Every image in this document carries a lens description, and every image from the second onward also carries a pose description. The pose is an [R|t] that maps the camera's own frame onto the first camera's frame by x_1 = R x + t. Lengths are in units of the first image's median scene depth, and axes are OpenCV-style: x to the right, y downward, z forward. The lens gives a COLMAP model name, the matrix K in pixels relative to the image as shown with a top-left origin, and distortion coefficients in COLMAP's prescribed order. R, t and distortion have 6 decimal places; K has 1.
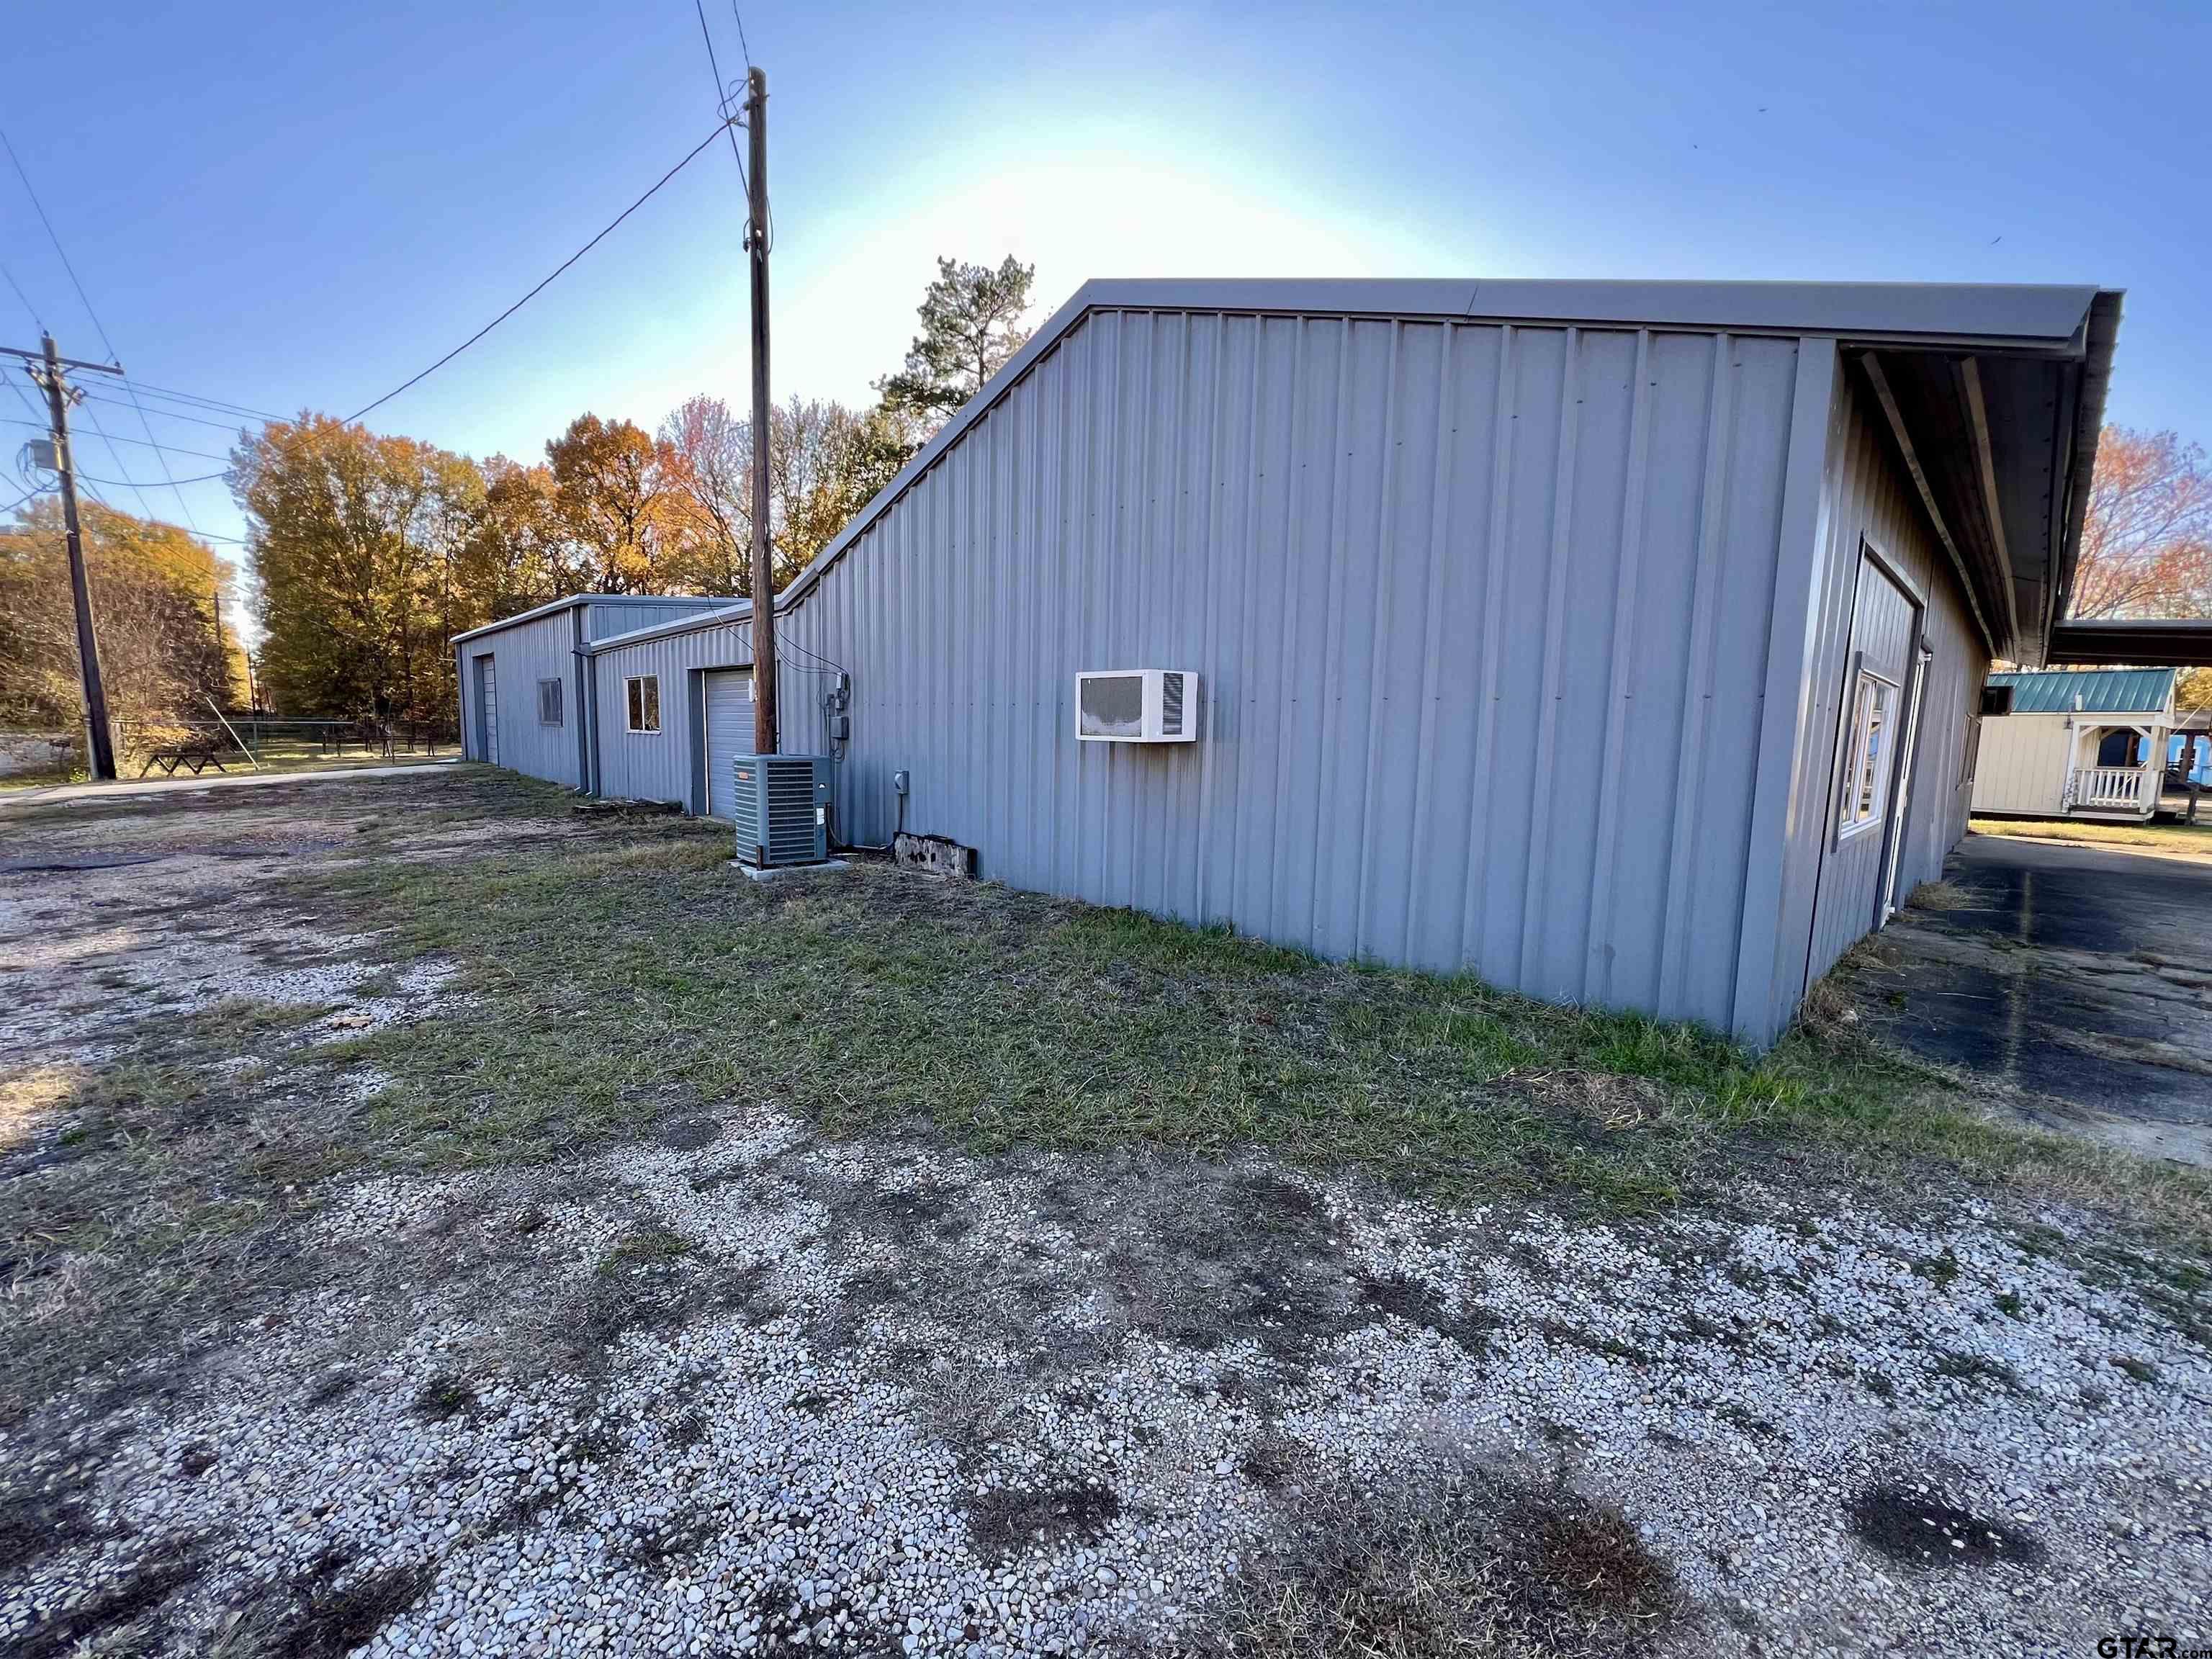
lens RADIAL K [[885.7, 0, 1114.6], [0, 885.7, 833.7], [0, 0, 1]] dist [-0.002646, 0.001713]
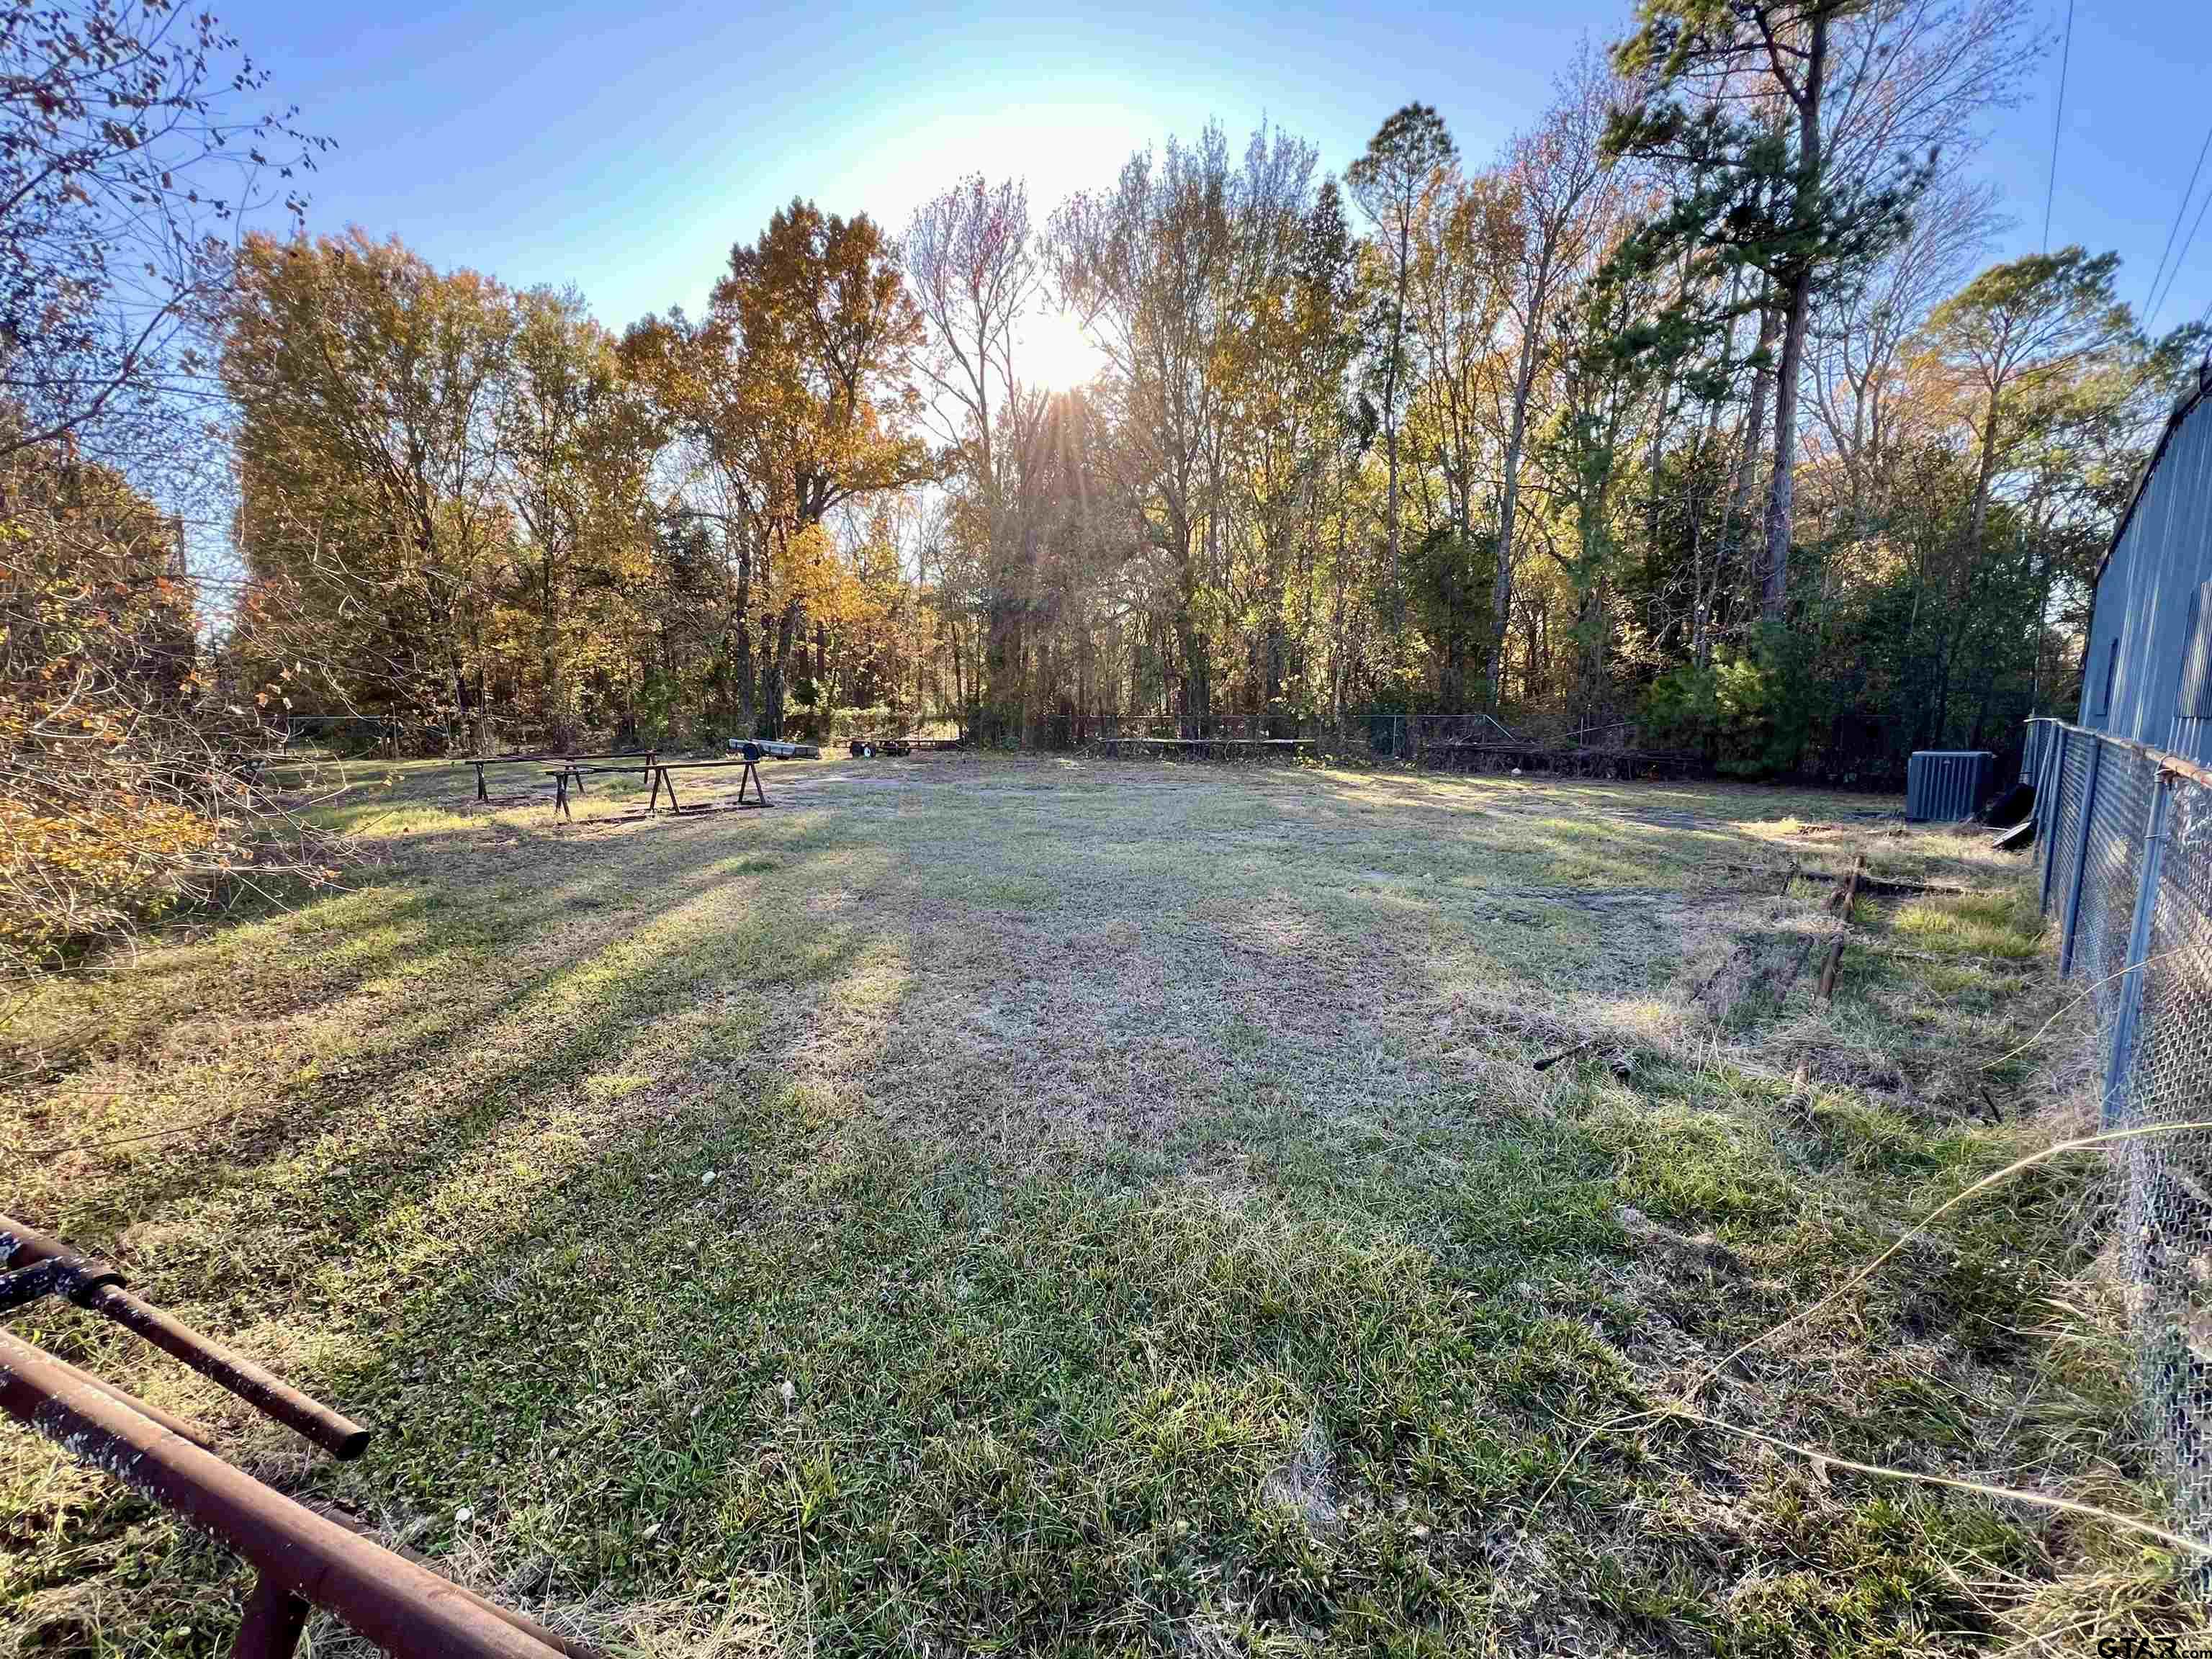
lens RADIAL K [[885.7, 0, 1110.8], [0, 885.7, 827.6], [0, 0, 1]] dist [-0.002646, 0.001713]
pose [[0.999411, -0.024020, 0.024489, -0.555093], [0.023634, 0.999594, 0.015916, -0.074135], [-0.024861, -0.015328, 0.999573, 0.527253]]
